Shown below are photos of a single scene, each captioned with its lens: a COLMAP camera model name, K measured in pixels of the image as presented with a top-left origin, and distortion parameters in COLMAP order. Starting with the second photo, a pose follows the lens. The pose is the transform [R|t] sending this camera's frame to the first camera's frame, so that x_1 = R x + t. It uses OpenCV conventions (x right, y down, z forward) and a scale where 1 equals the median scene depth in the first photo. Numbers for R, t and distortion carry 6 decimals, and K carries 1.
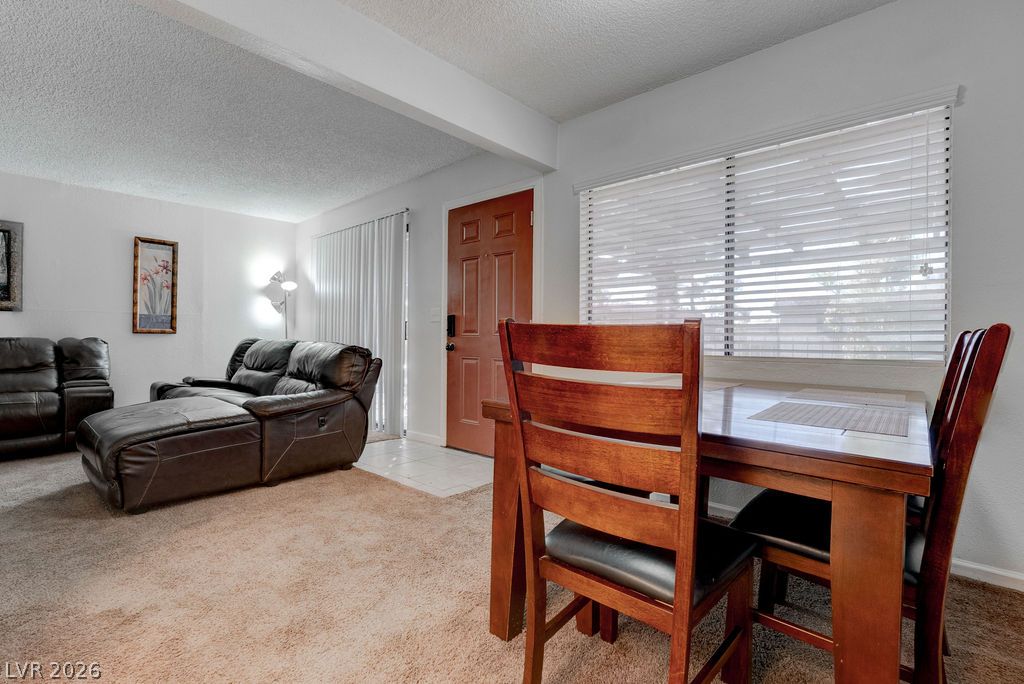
lens RADIAL K [[476.7, 0, 480.8], [0, 476.7, 332.6], [0, 0, 1]] dist [-0.002448, 0.000303]
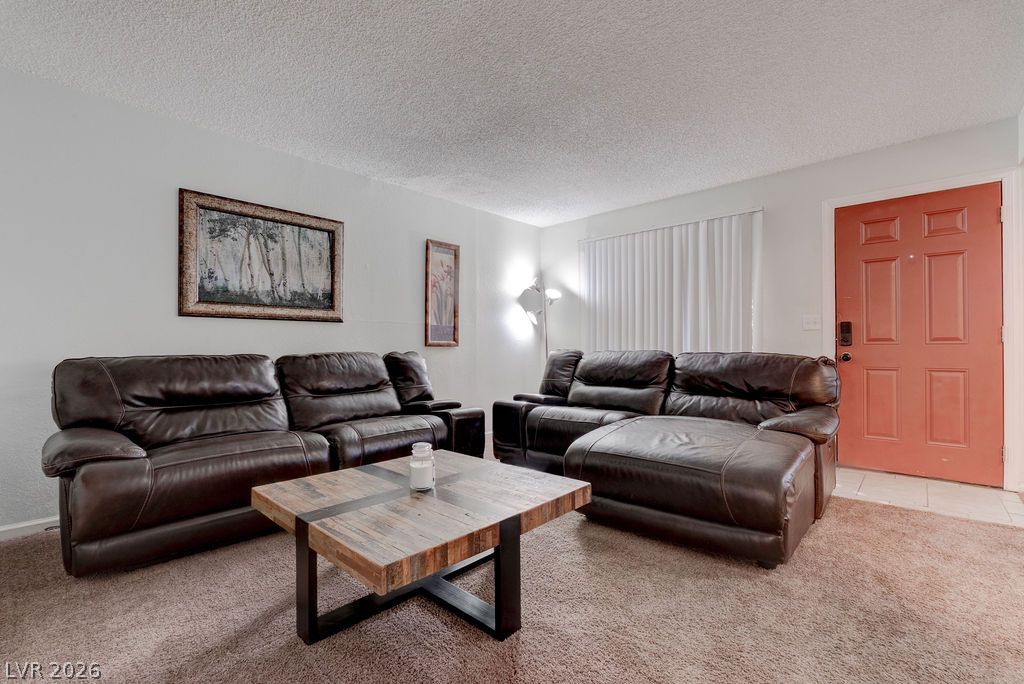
lens RADIAL K [[467.7, 0, 515.1], [0, 467.7, 332.6], [0, 0, 1]] dist [-0.014786, 0.000350]
pose [[0.999068, -0.009601, 0.042092, -0.596650], [0.010519, 0.999710, -0.021648, -0.003513], [-0.041872, 0.022071, 0.998879, 0.111508]]
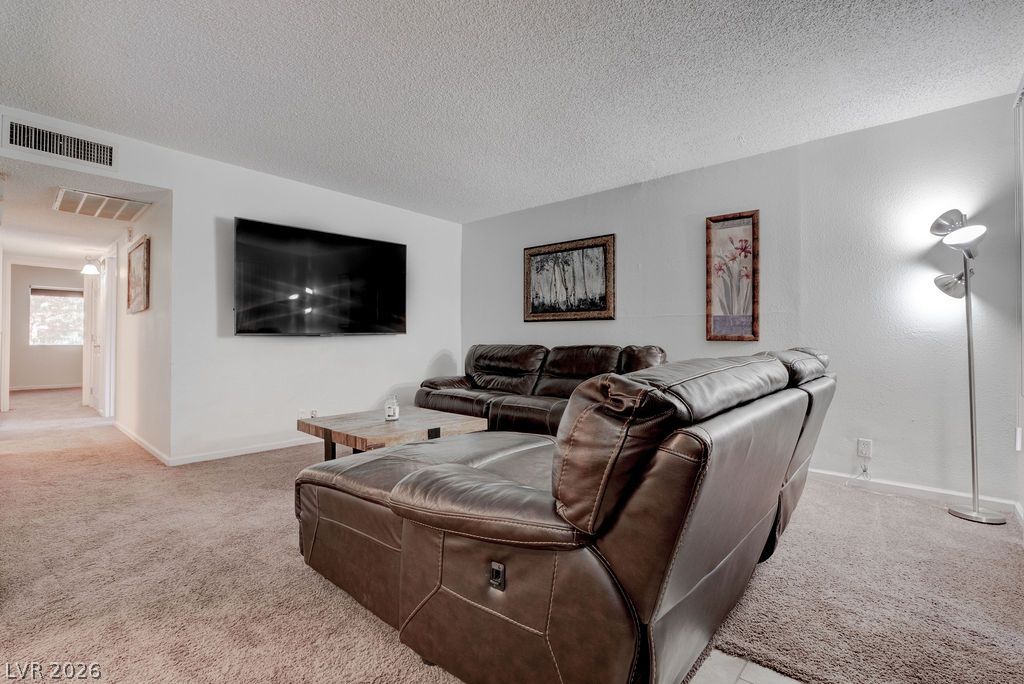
lens RADIAL K [[463.9, 0, 505.6], [0, 463.9, 335.5], [0, 0, 1]] dist [-0.015126, 0.000469]
pose [[0.046453, -0.016582, -0.998783, 0.018679], [0.005096, 0.999853, -0.016363, 0.003843], [0.998907, -0.004330, 0.046531, 0.628439]]
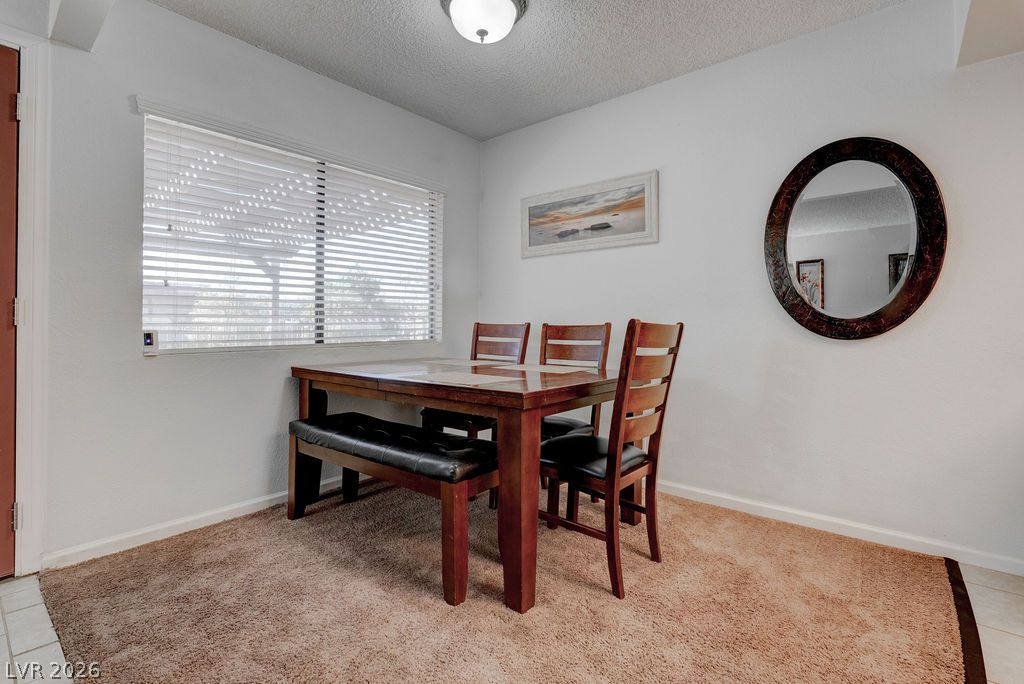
lens RADIAL K [[472.1, 0, 514.7], [0, 472.1, 319.5], [0, 0, 1]] dist [-0.002085, 0.000096]
pose [[-0.079218, -0.001863, 0.996856, -0.319402], [-0.010039, 0.999949, 0.001071, -0.006796], [-0.996807, -0.009923, -0.079233, 0.344288]]
